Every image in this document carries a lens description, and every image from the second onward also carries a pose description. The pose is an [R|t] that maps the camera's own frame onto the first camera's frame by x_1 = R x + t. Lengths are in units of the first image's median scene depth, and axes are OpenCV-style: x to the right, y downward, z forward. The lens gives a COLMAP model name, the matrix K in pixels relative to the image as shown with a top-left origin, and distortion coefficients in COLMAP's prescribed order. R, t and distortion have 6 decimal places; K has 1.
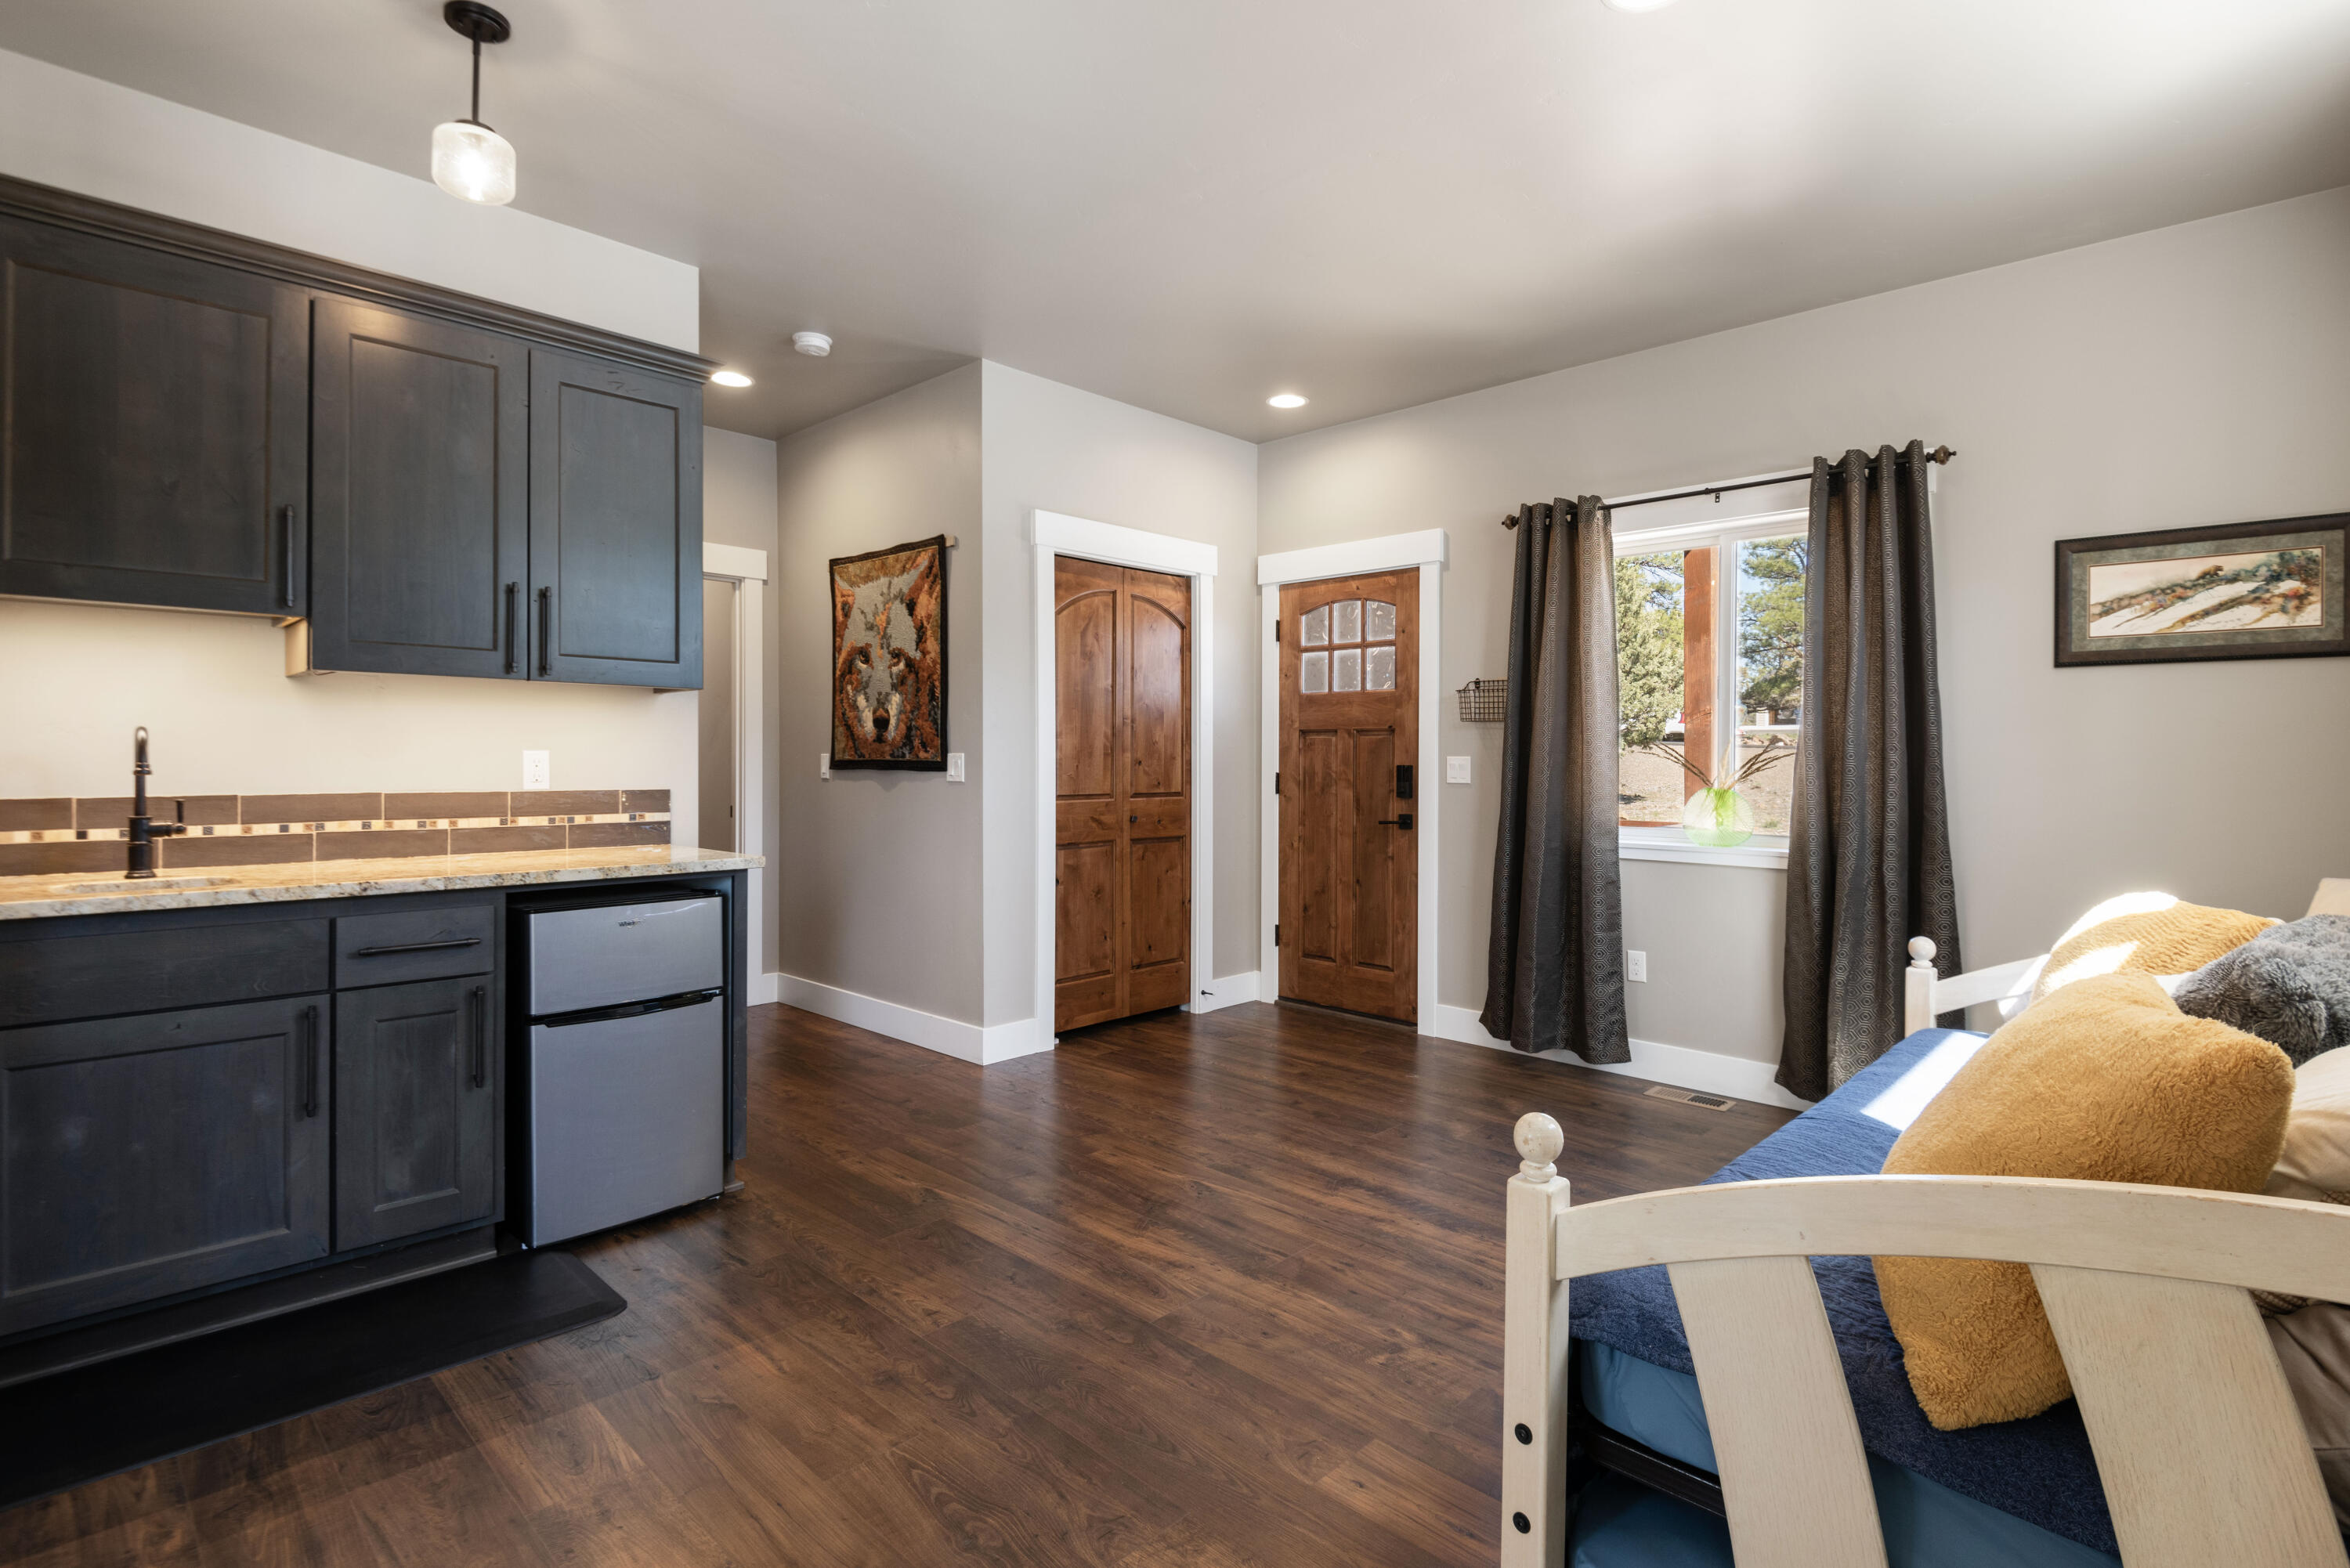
lens RADIAL K [[1128.9, 0, 1175.0], [0, 1128.9, 784.0], [0, 0, 1]] dist [-0.002188, -0.000515]
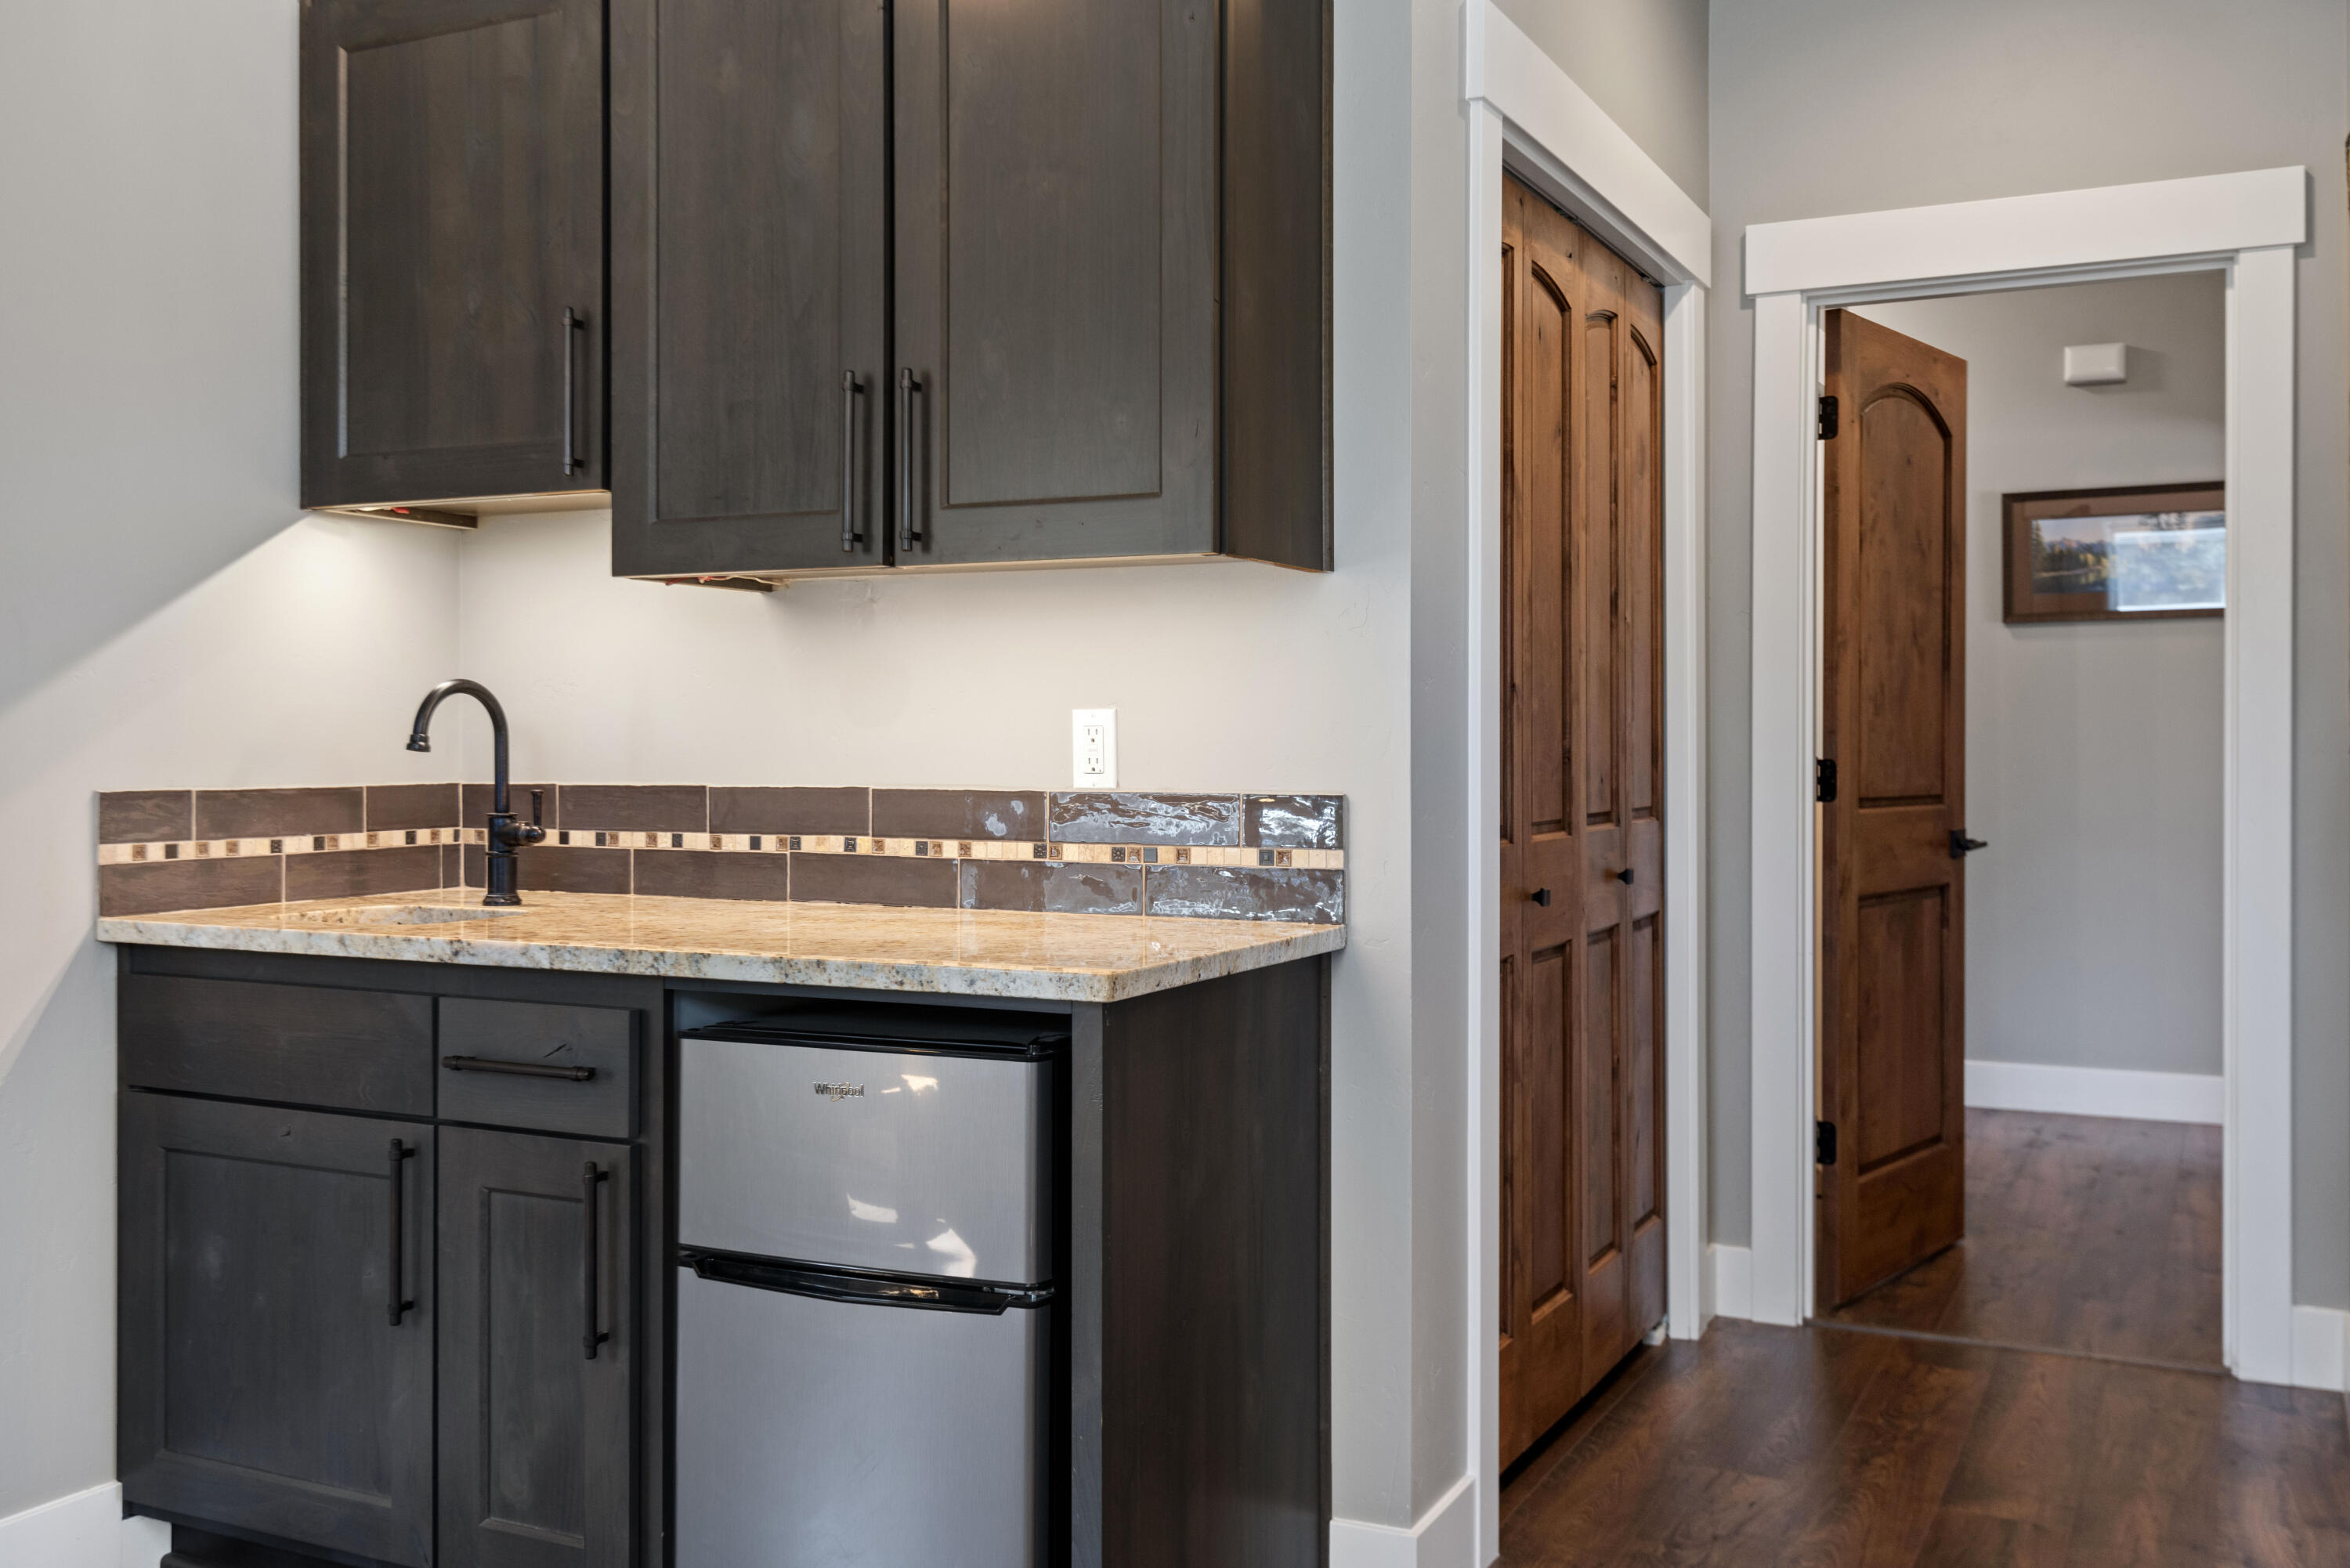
lens RADIAL K [[2122.8, 0, 1174.6], [0, 2122.8, 749.9], [0, 0, 1]] dist [0.043425, 0.003698]
pose [[0.294293, 0.004593, -0.955704, 0.396632], [-0.017209, 0.999852, -0.000494, -0.014881], [0.955560, 0.016592, 0.294328, 0.953501]]
